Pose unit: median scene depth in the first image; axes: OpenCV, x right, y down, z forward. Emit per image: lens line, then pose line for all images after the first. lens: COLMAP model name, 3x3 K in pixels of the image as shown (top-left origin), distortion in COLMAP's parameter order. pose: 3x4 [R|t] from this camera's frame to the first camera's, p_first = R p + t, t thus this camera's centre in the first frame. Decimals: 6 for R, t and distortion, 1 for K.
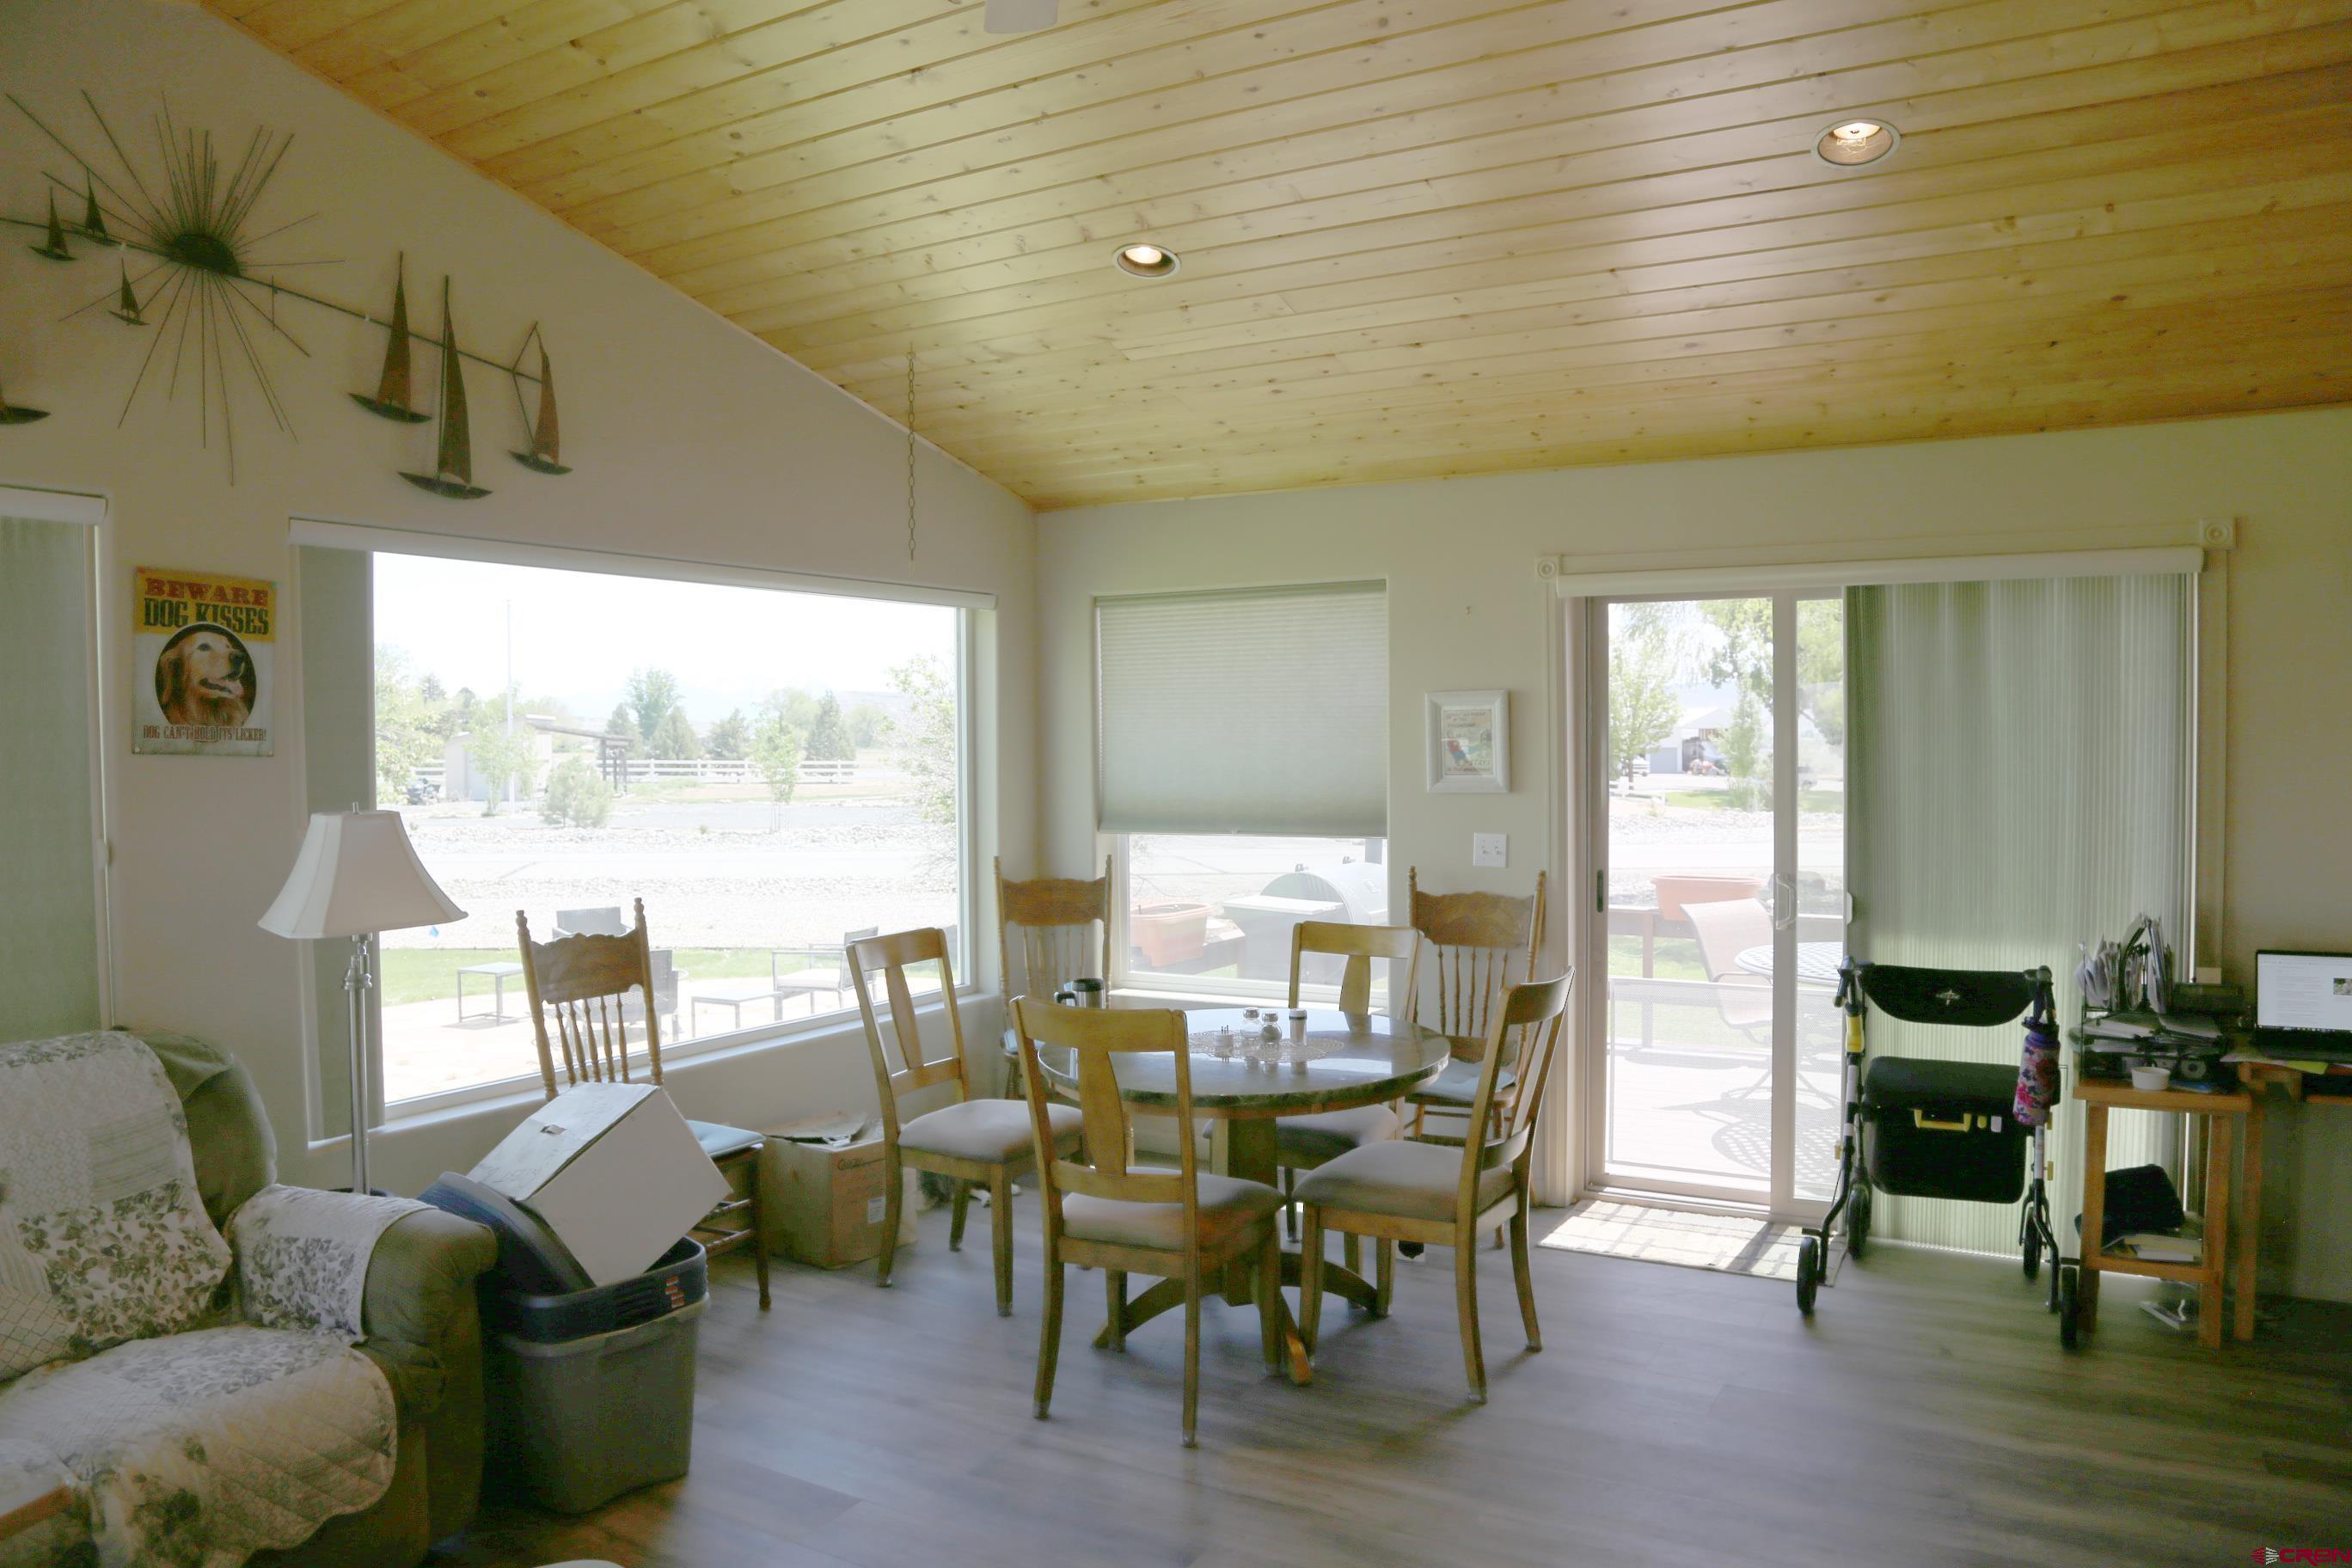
lens RADIAL K [[1597.4, 0, 1172.3], [0, 1597.4, 792.7], [0, 0, 1]] dist [-0.062227, 0.009159]
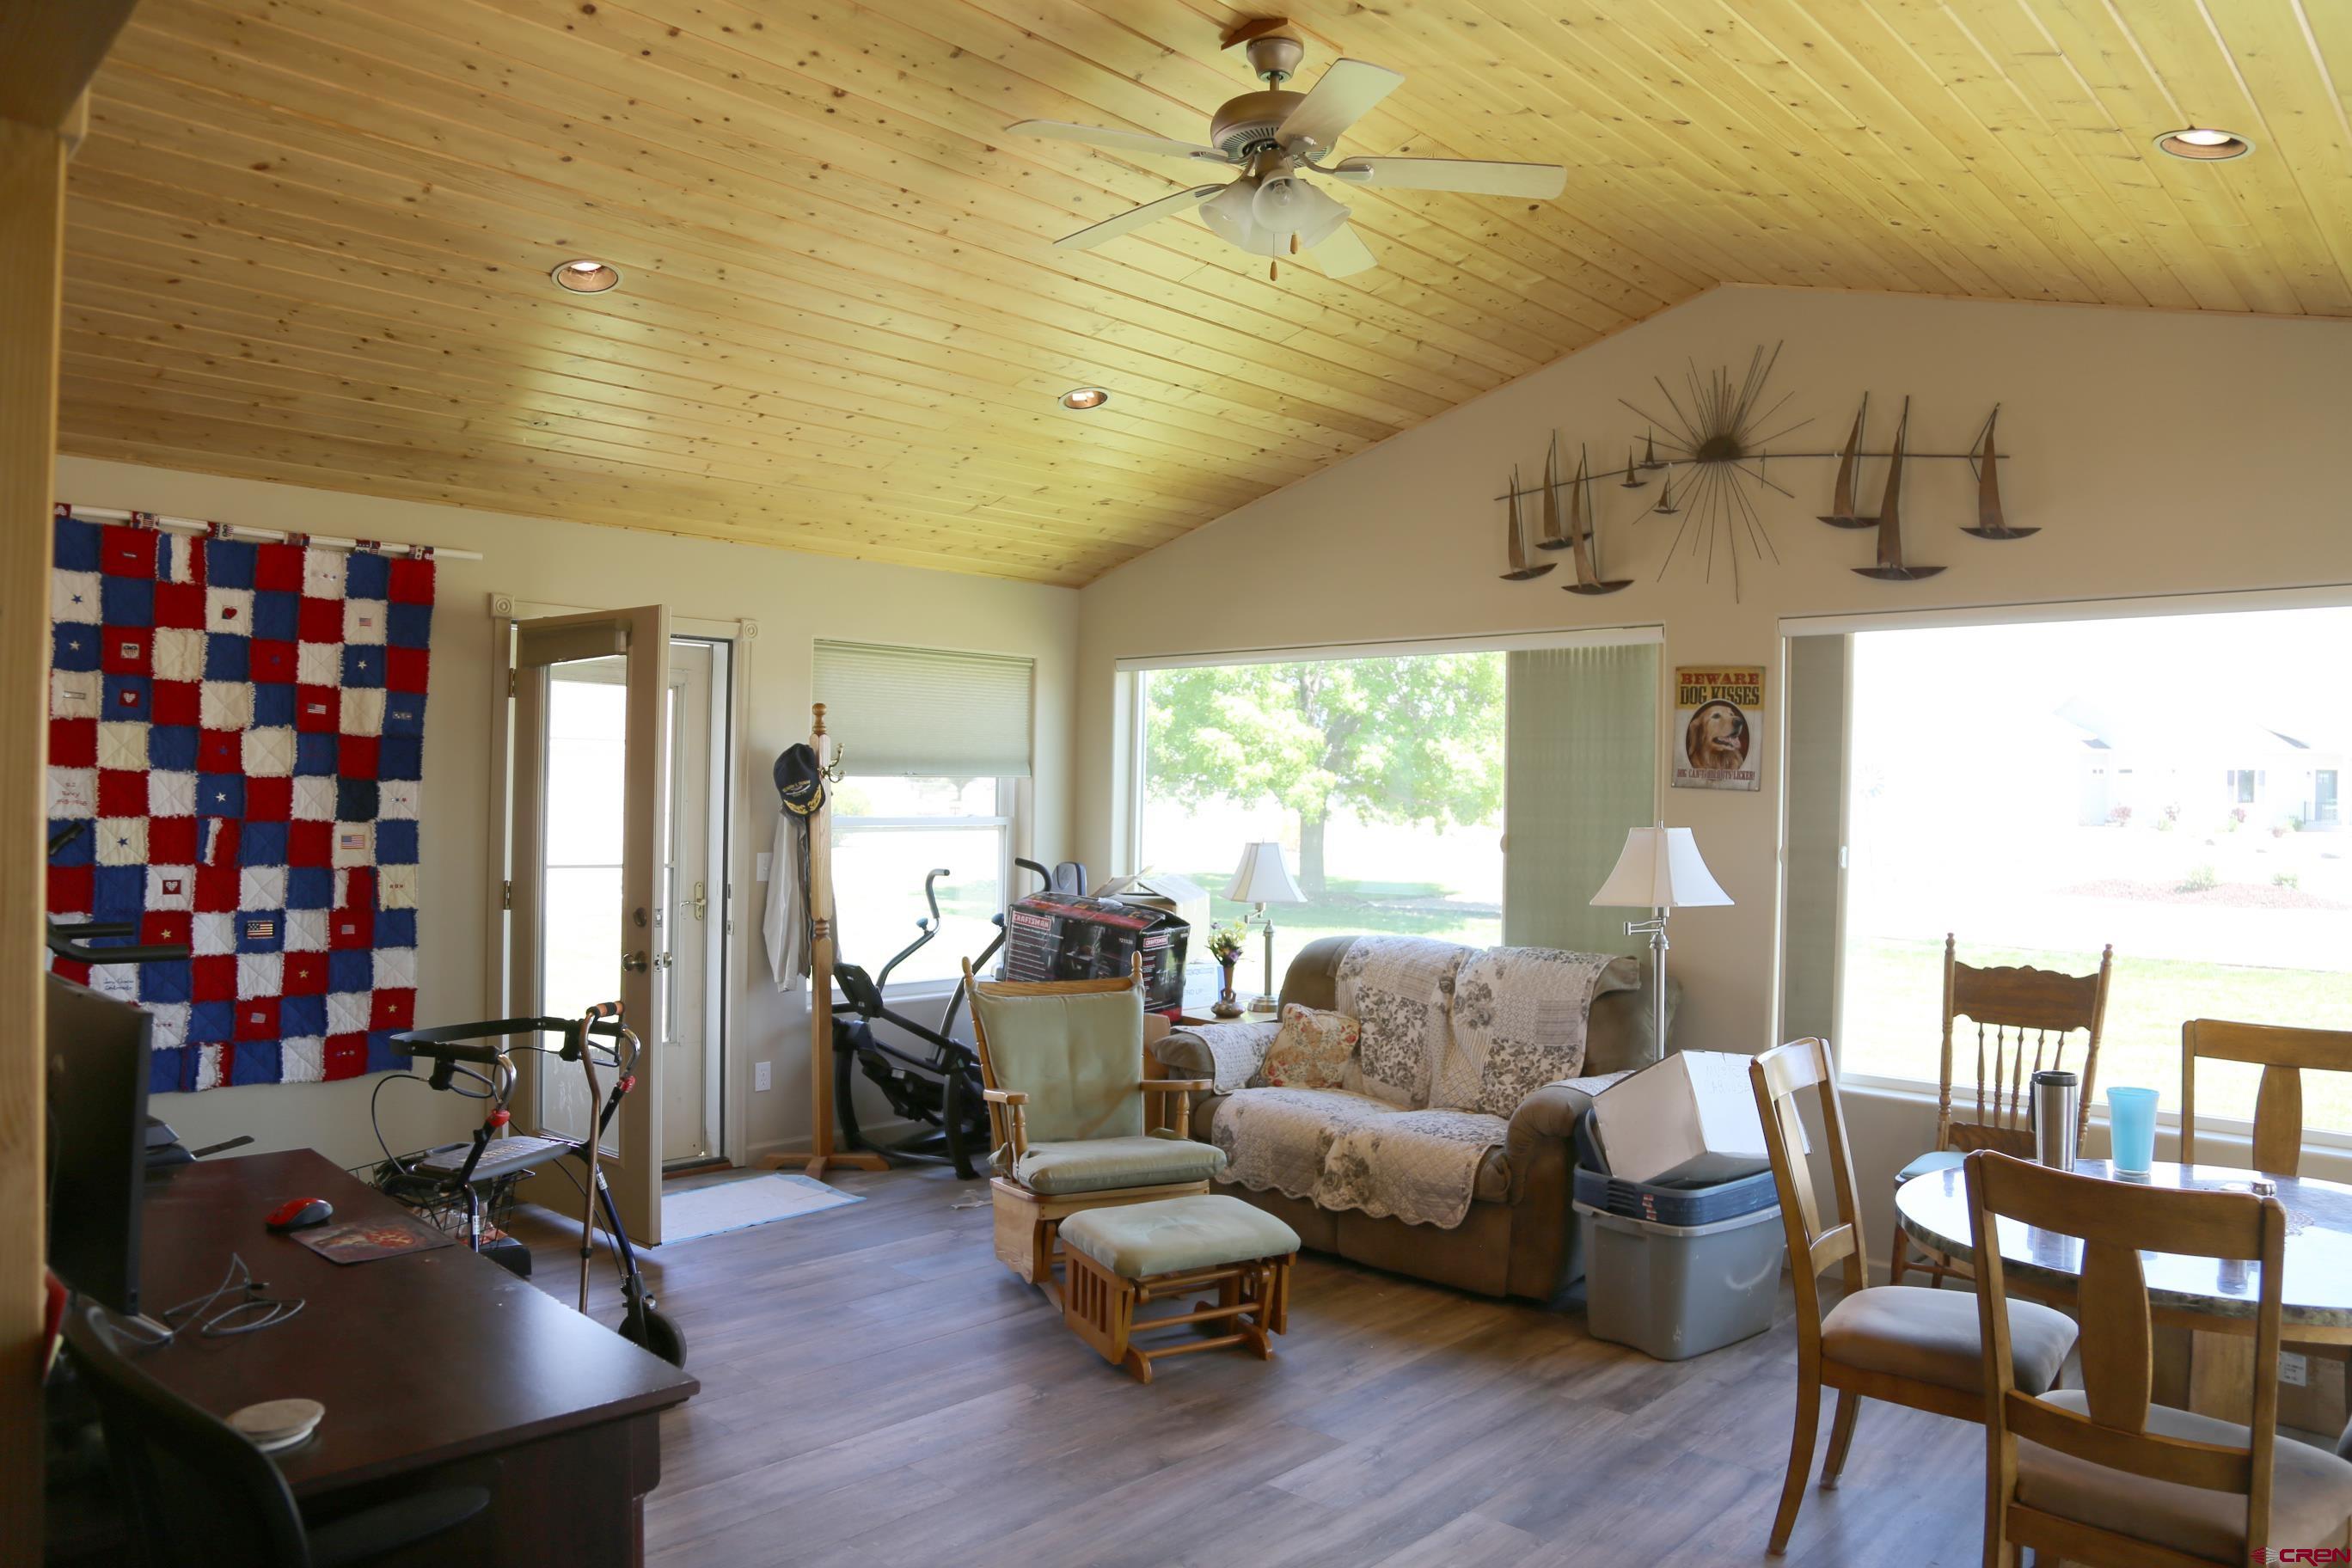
lens RADIAL K [[1597.1, 0, 1171.0], [0, 1597.1, 777.7], [0, 0, 1]] dist [-0.006507, -0.001118]
pose [[-0.217829, 0.004606, -0.975976, 0.969105], [-0.038975, 0.999150, 0.013414, -0.034939], [0.975209, 0.040960, -0.217464, 0.825388]]
